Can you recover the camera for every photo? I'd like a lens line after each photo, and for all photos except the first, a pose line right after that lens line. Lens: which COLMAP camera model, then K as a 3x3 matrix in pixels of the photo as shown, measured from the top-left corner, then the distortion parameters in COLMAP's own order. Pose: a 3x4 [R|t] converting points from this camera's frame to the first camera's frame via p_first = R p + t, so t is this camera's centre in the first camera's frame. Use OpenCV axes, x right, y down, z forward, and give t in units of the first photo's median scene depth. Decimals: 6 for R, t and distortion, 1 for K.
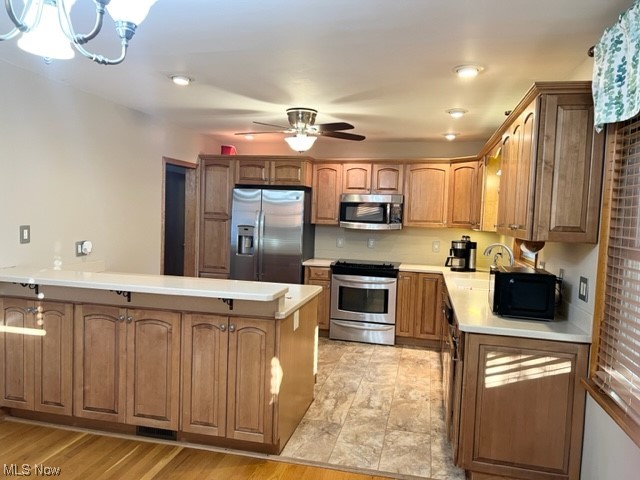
lens RADIAL K [[477.0, 0, 321.3], [0, 477.0, 245.3], [0, 0, 1]] dist [0.057938, -0.068001]
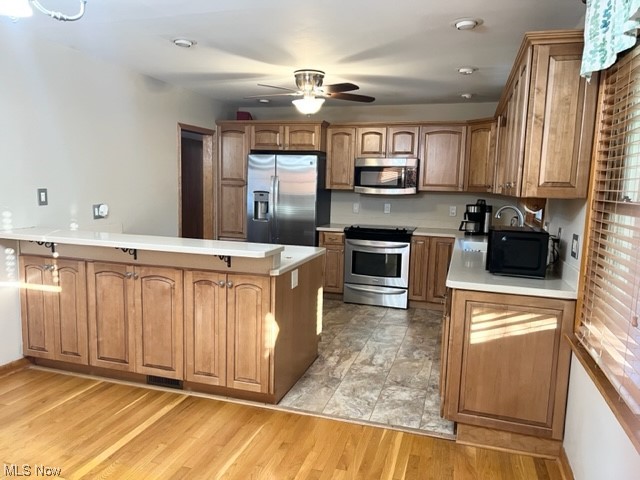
lens RADIAL K [[477.0, 0, 321.3], [0, 477.0, 245.3], [0, 0, 1]] dist [0.057938, -0.068001]
pose [[0.997265, 0.001600, -0.073891, 0.079831], [0.002946, 0.998111, 0.061365, 0.021562], [0.073849, -0.061415, 0.995377, -0.016591]]
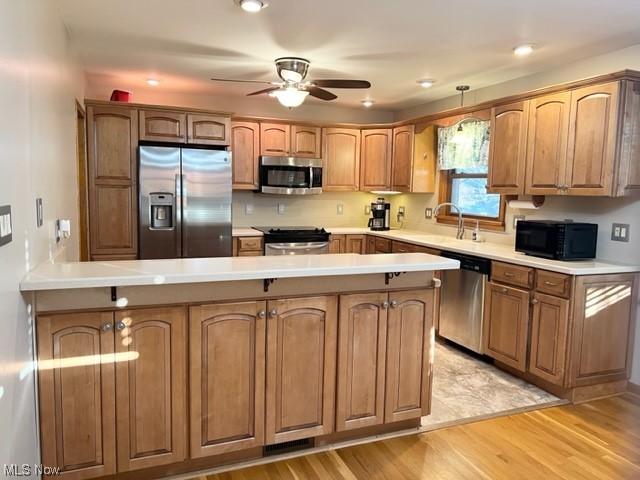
lens RADIAL K [[474.6, 0, 319.5], [0, 474.6, 242.3], [0, 0, 1]] dist [0.048722, -0.064284]
pose [[0.827156, -0.080314, 0.556204, -0.705009], [0.043622, 0.995925, 0.078936, -0.017206], [-0.560277, -0.041029, 0.827288, 0.304093]]
